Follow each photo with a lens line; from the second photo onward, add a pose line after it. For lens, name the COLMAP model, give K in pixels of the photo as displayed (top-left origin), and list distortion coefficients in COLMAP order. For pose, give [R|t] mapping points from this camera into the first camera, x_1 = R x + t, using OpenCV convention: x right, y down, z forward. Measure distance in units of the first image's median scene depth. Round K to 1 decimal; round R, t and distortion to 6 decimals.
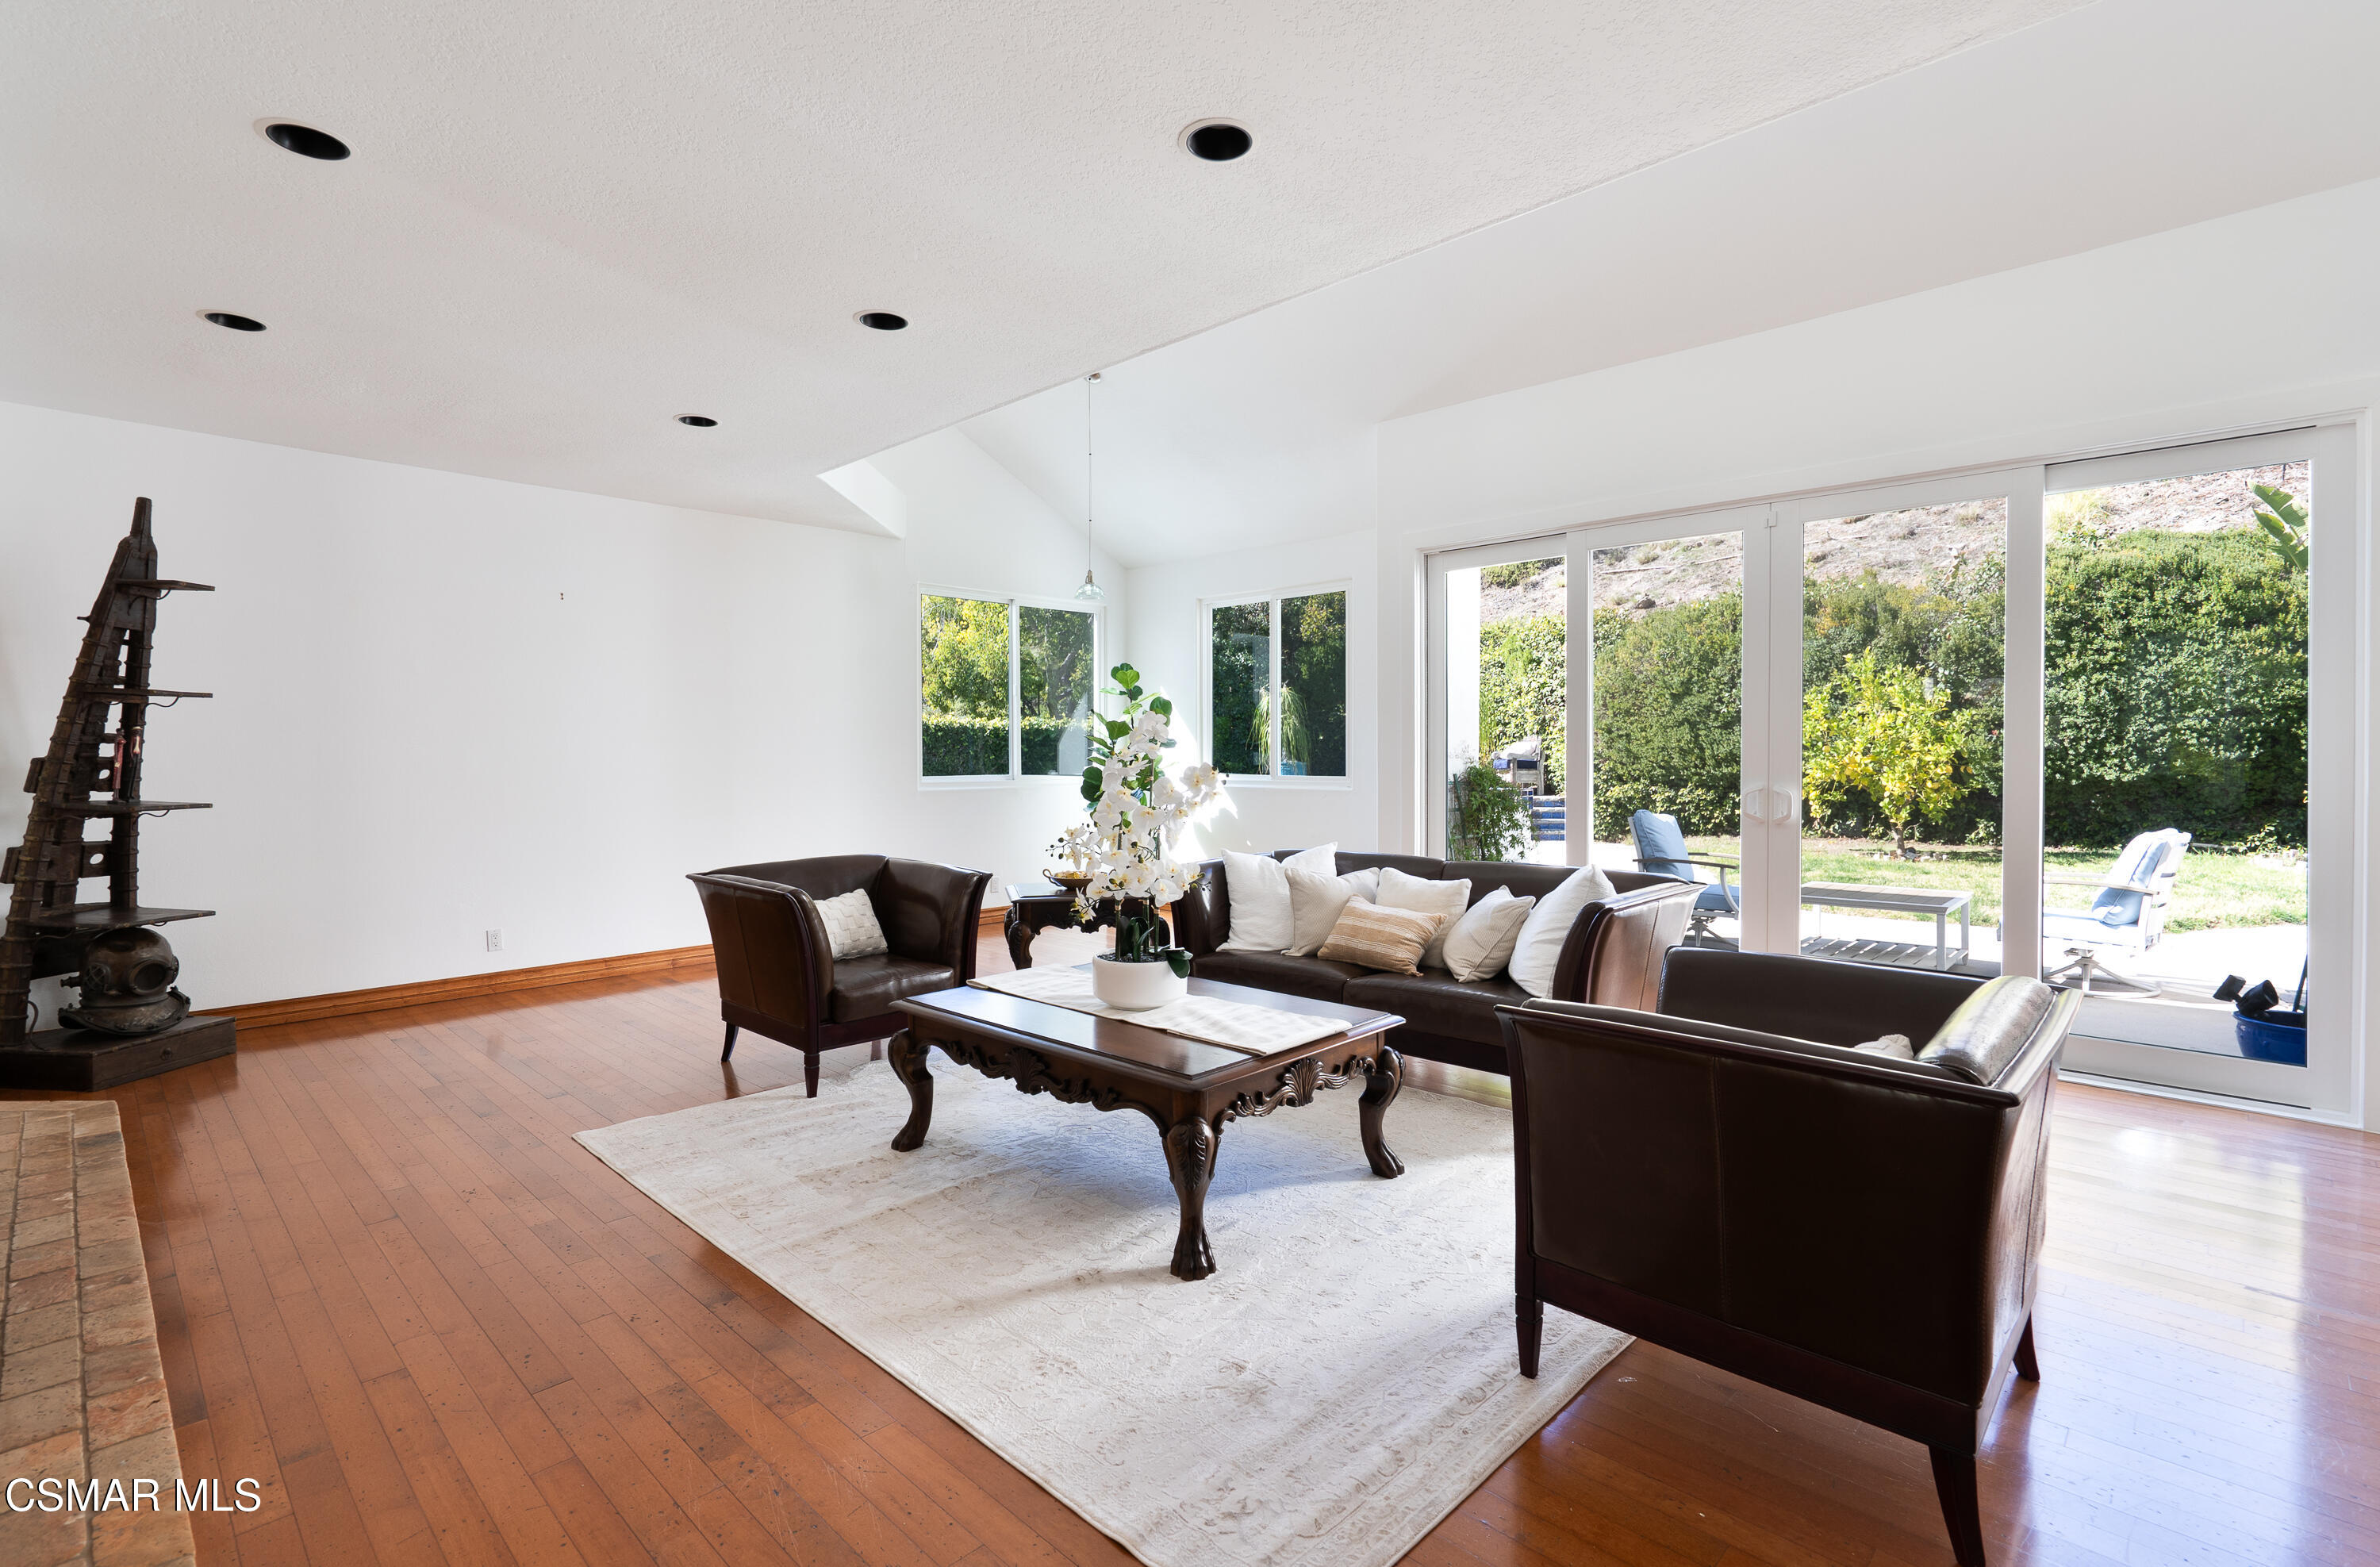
lens RADIAL K [[1126.5, 0, 1186.2], [0, 1126.5, 766.8], [0, 0, 1]] dist [-0.004460, -0.001051]
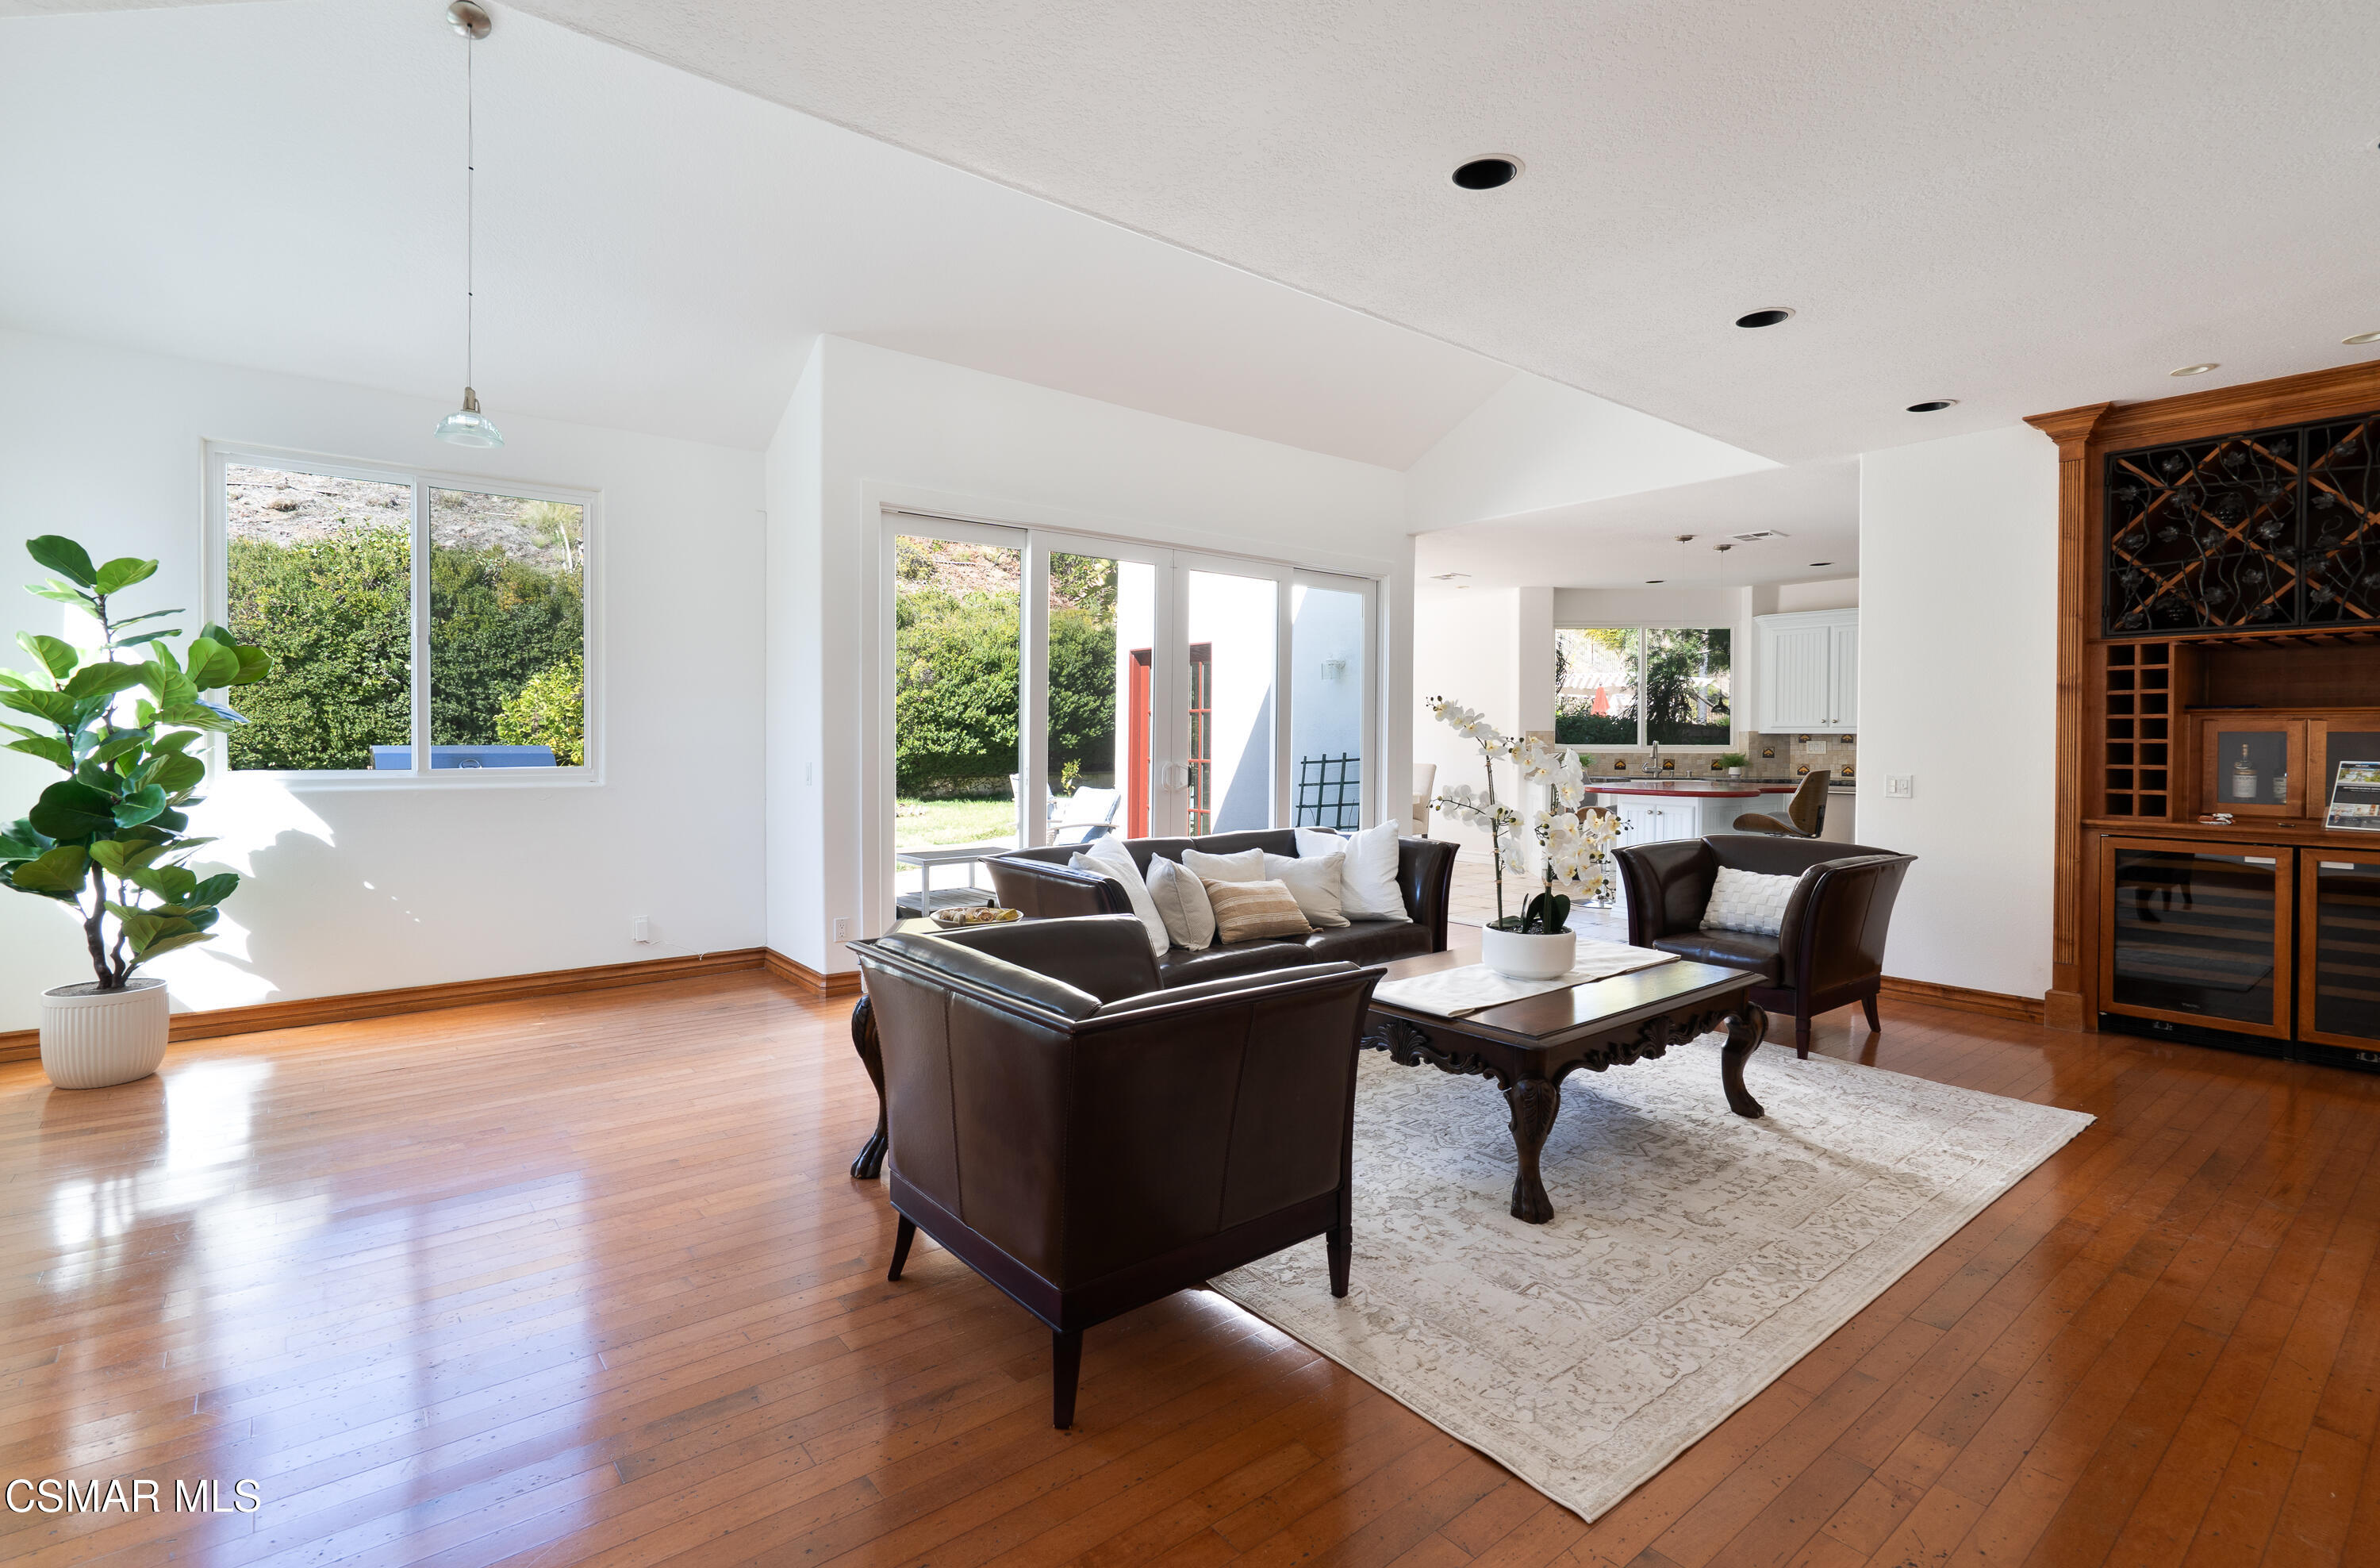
lens RADIAL K [[1126.5, 0, 1159.3], [0, 1126.5, 747.6], [0, 0, 1]] dist [-0.004460, -0.001051]
pose [[0.110195, -0.008326, 0.993875, -0.293708], [0.006893, 0.999947, 0.007613, -0.003868], [-0.993886, 0.006012, 0.110247, 0.316332]]
